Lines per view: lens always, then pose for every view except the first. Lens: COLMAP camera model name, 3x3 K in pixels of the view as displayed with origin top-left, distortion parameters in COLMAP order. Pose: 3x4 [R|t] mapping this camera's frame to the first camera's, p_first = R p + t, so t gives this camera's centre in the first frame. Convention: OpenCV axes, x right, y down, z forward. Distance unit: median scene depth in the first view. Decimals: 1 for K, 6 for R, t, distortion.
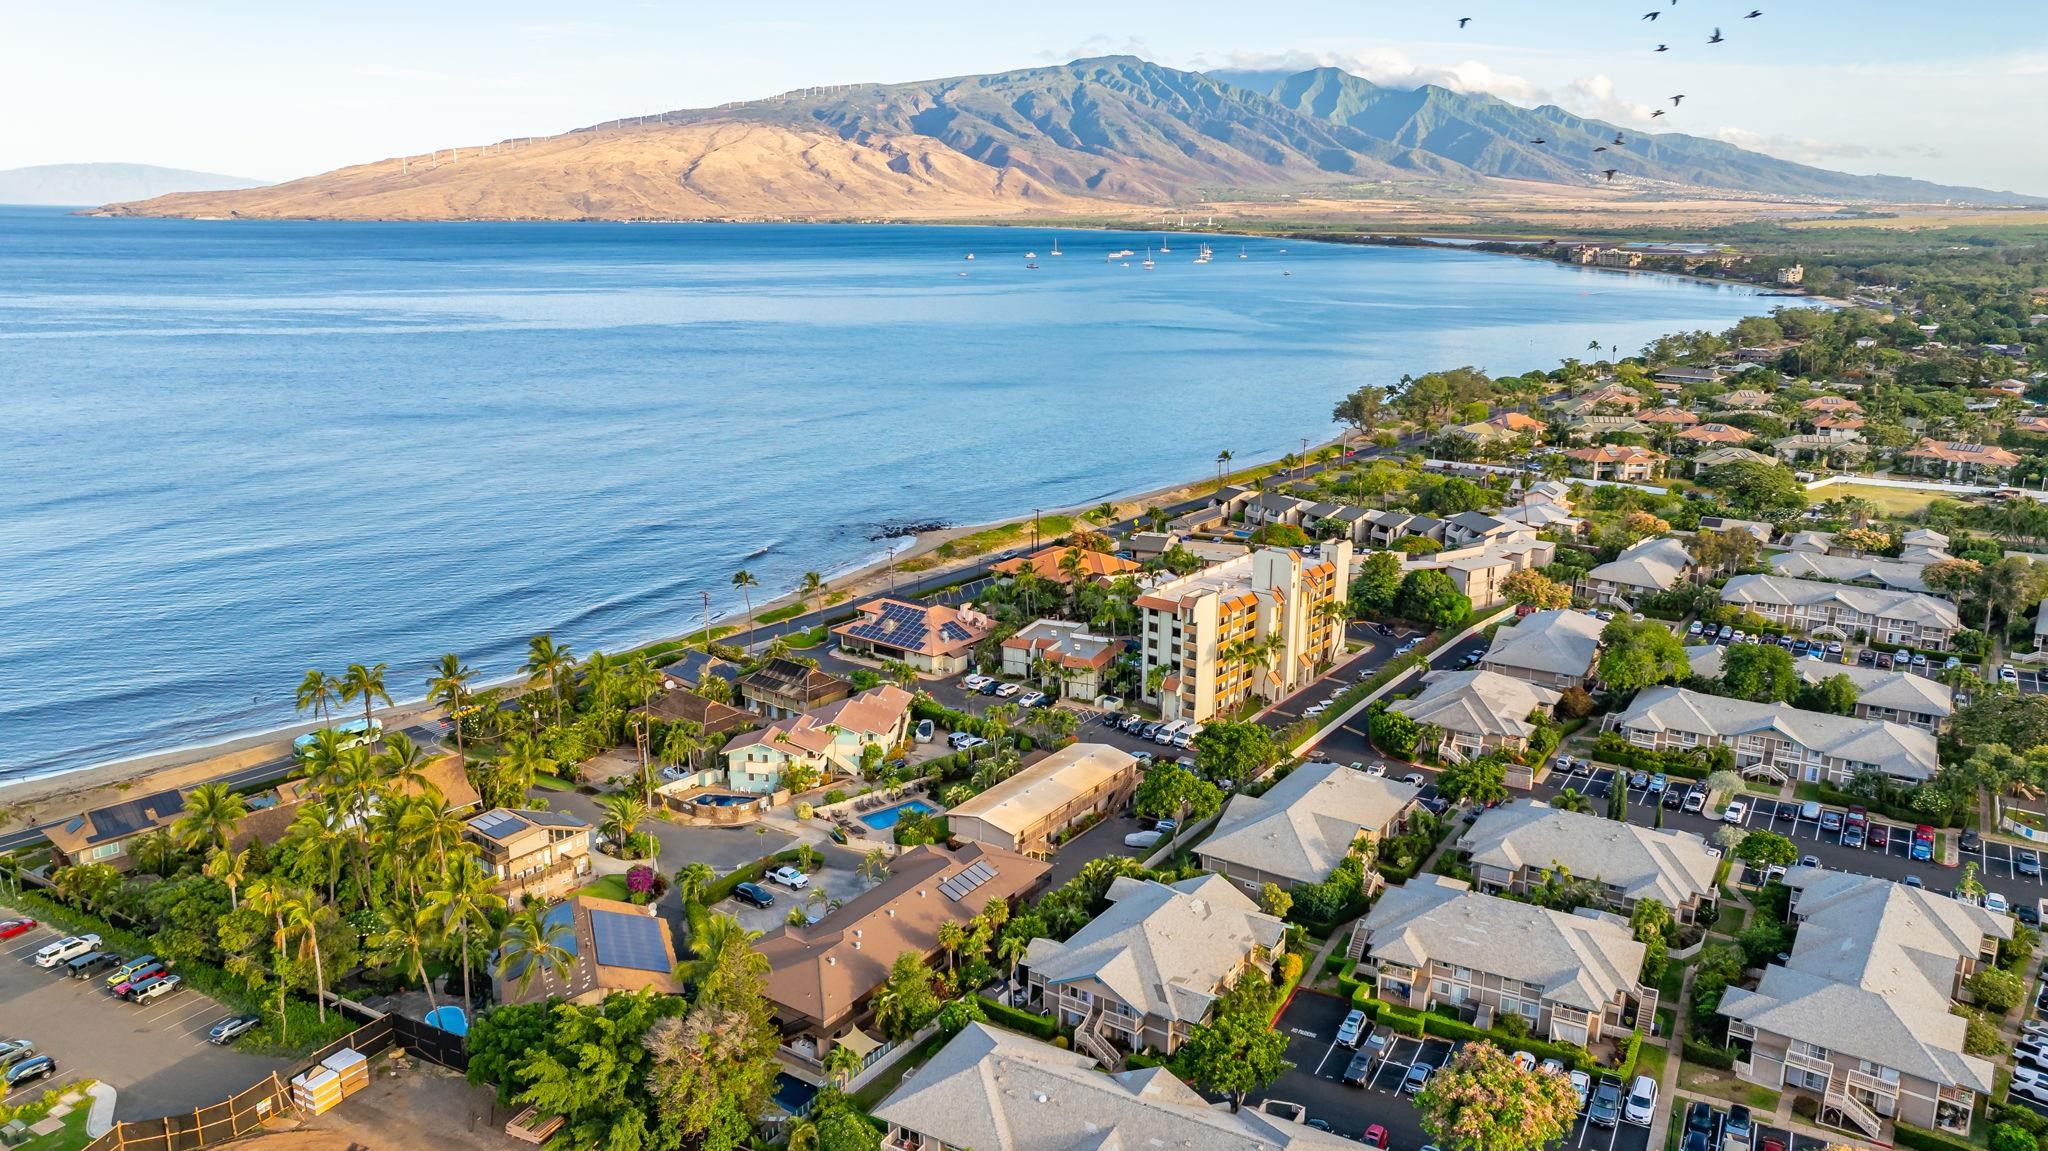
lens RADIAL K [[1447.7, 0, 1024.0], [0, 1447.7, 575.5], [0, 0, 1]] dist [-0.045686, 0.075899]
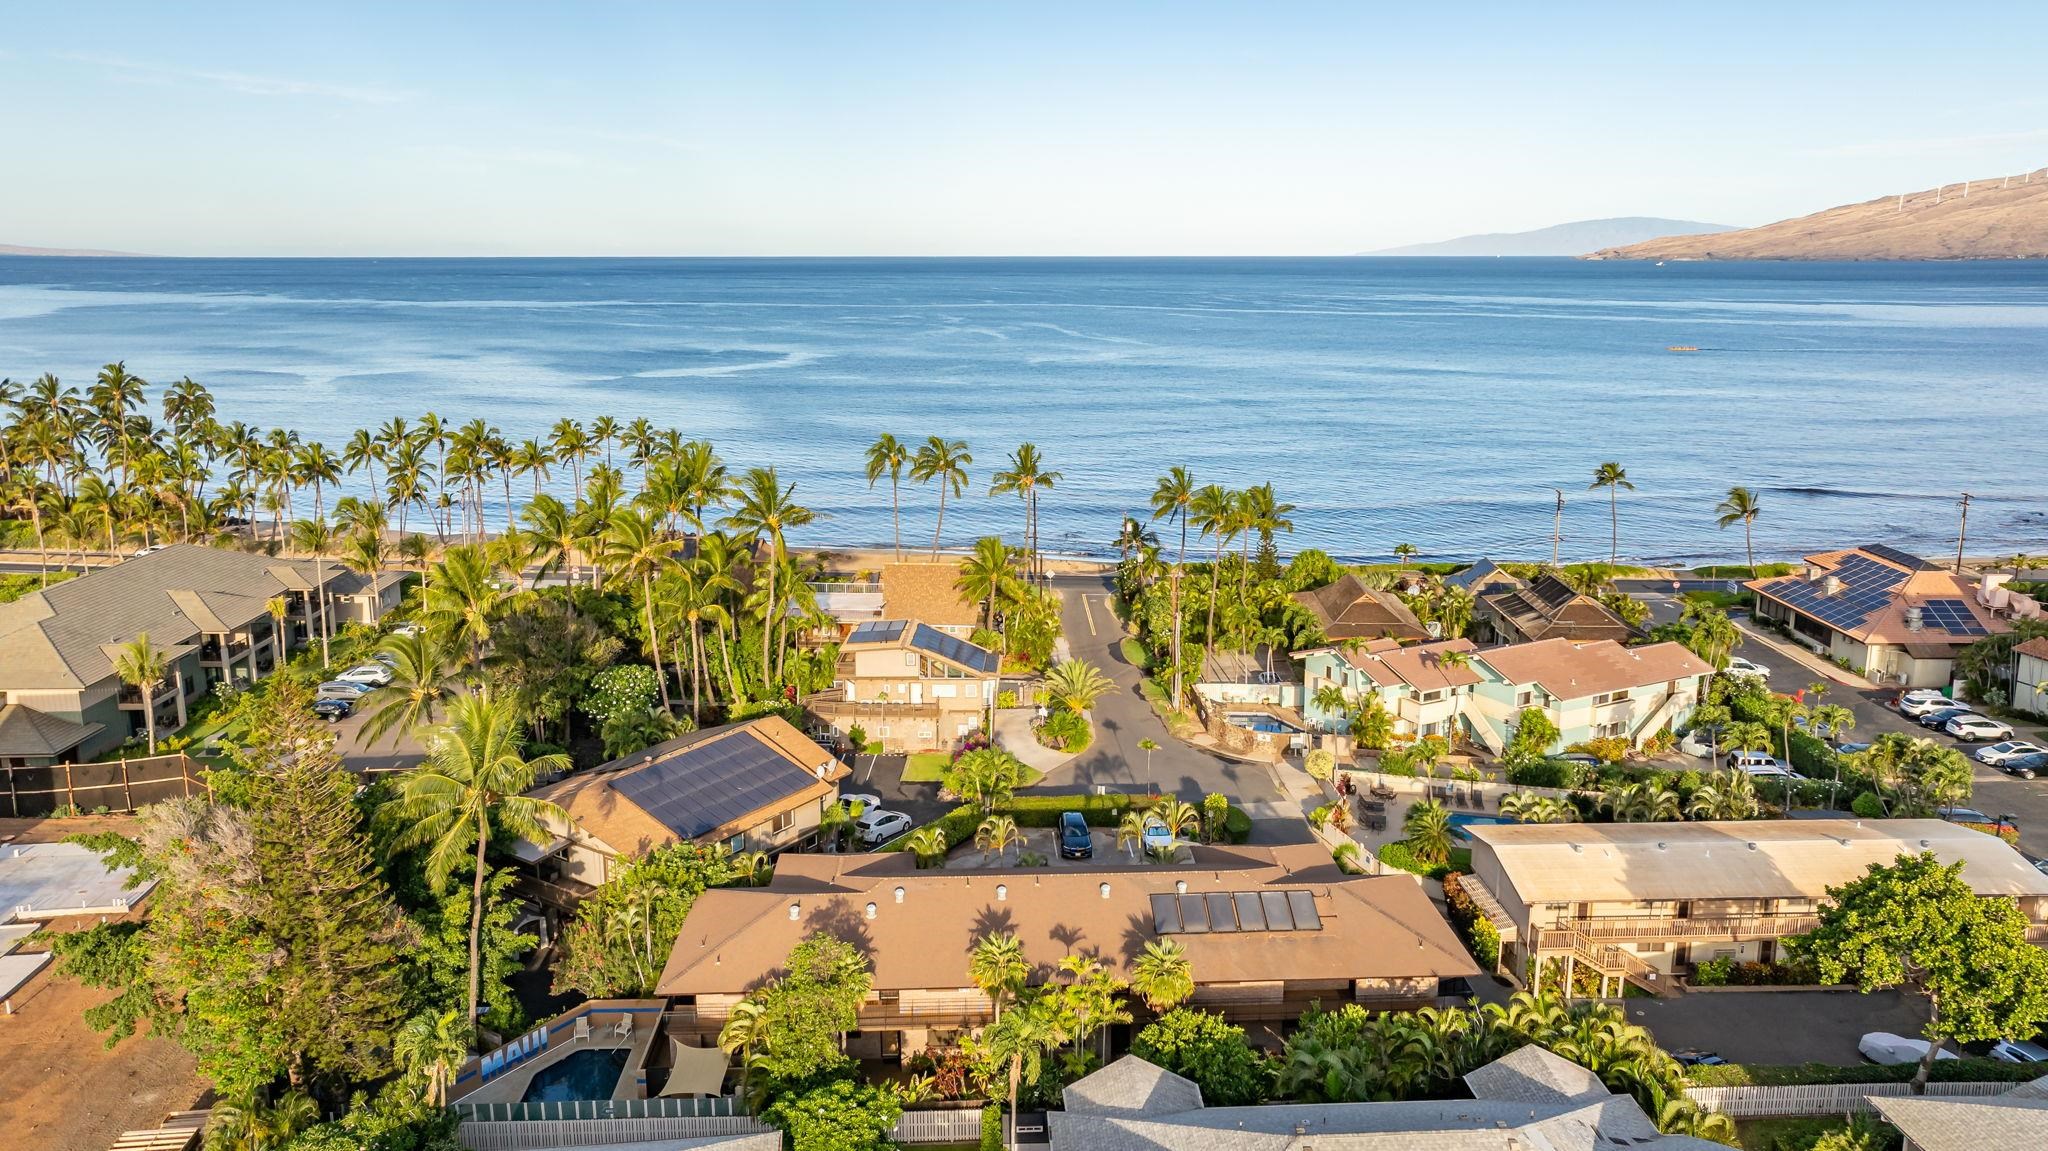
lens RADIAL K [[1447.7, 0, 1024.0], [0, 1447.7, 575.5], [0, 0, 1]] dist [-0.045686, 0.075899]
pose [[0.587398, 0.168991, -0.791458, 0.169424], [-0.197804, 0.978274, 0.062075, 0.059008], [0.784753, 0.120091, 0.608063, 0.420635]]
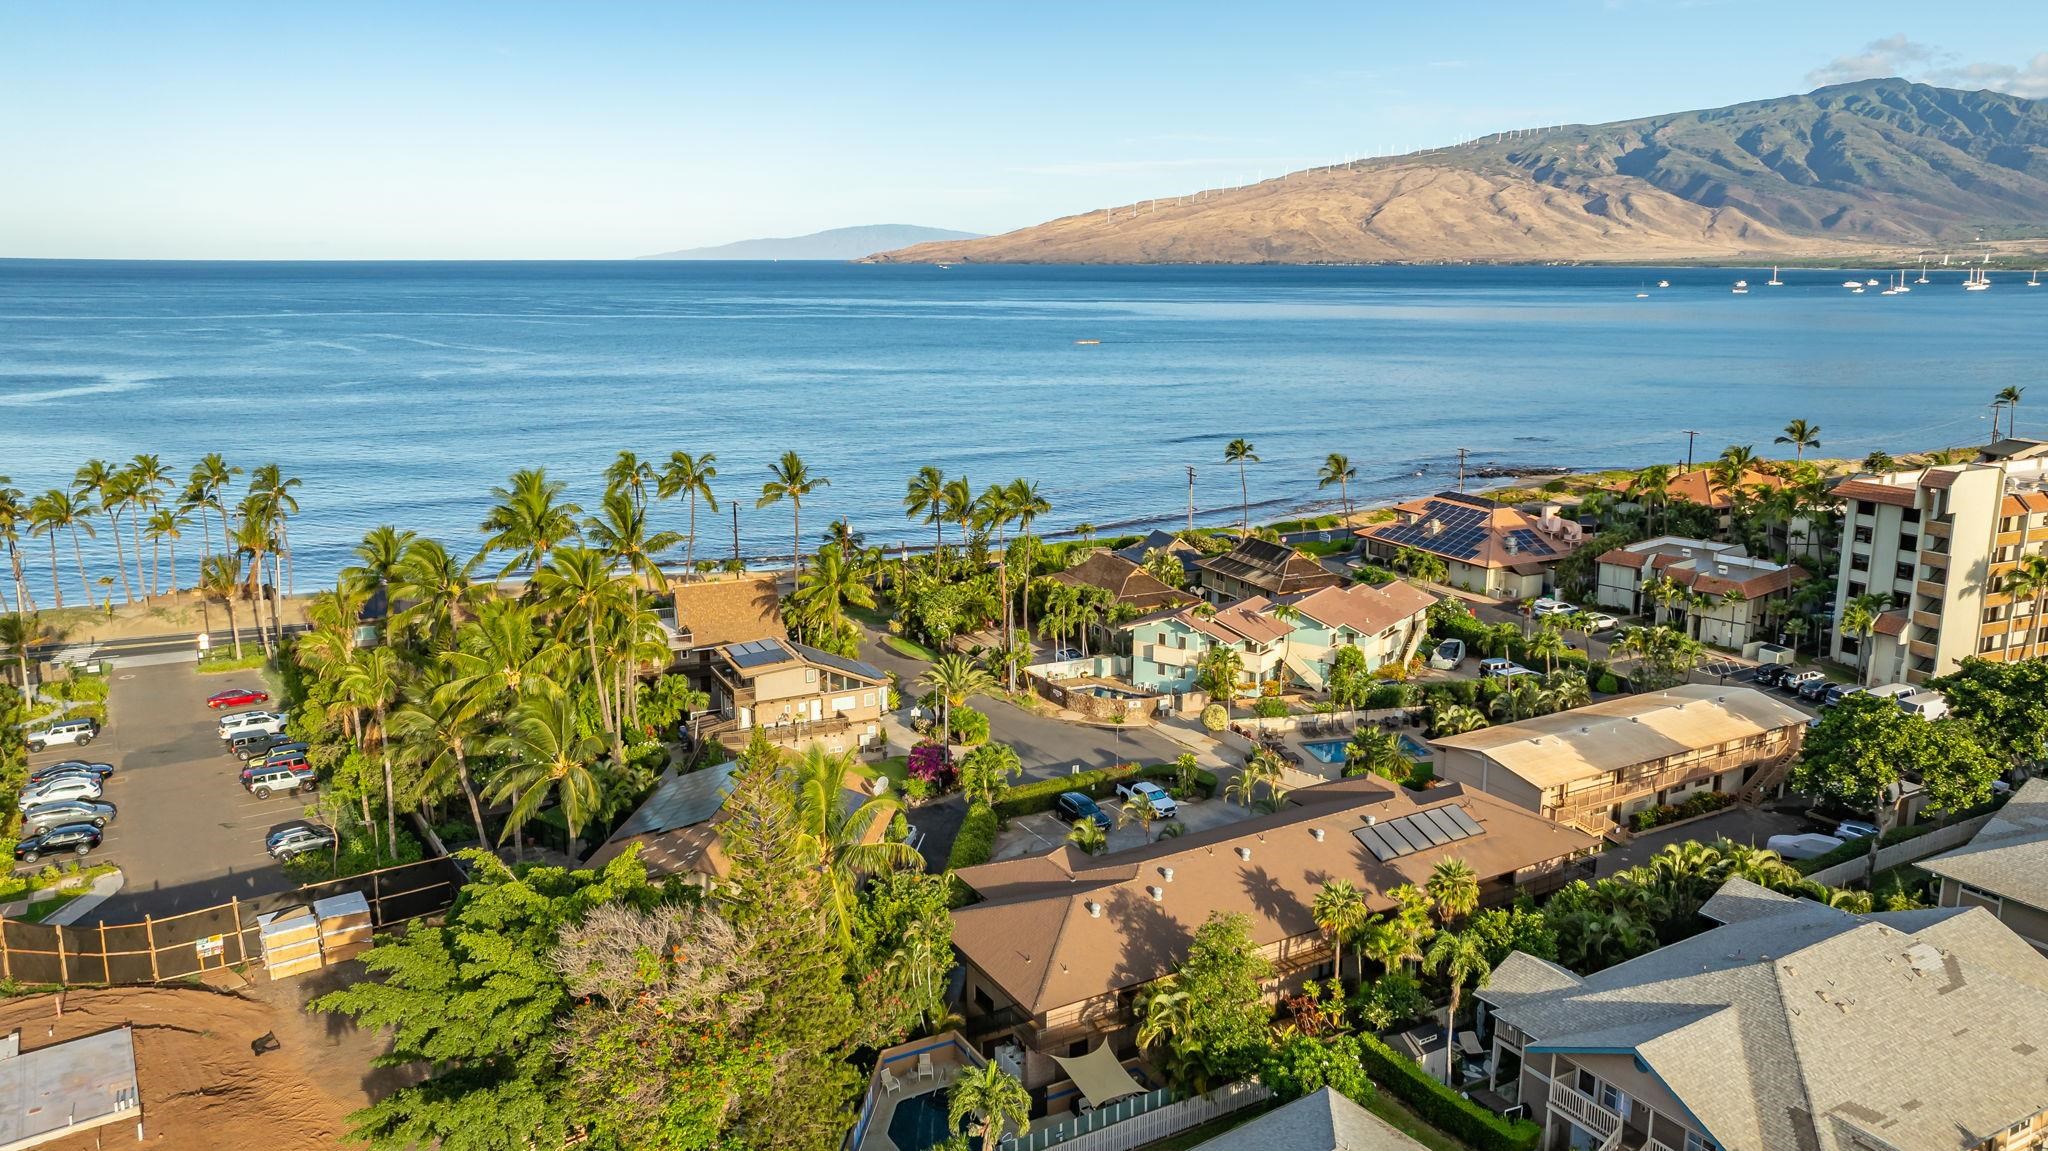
lens RADIAL K [[1432.5, 0, 1024.4], [0, 1432.5, 557.7], [0, 0, 1]] dist [-0.035102, 0.063127]
pose [[0.897055, 0.085812, -0.433507, 0.031879], [-0.106801, 0.993985, -0.024245, 0.089332], [0.428819, 0.068048, 0.900824, 0.294764]]
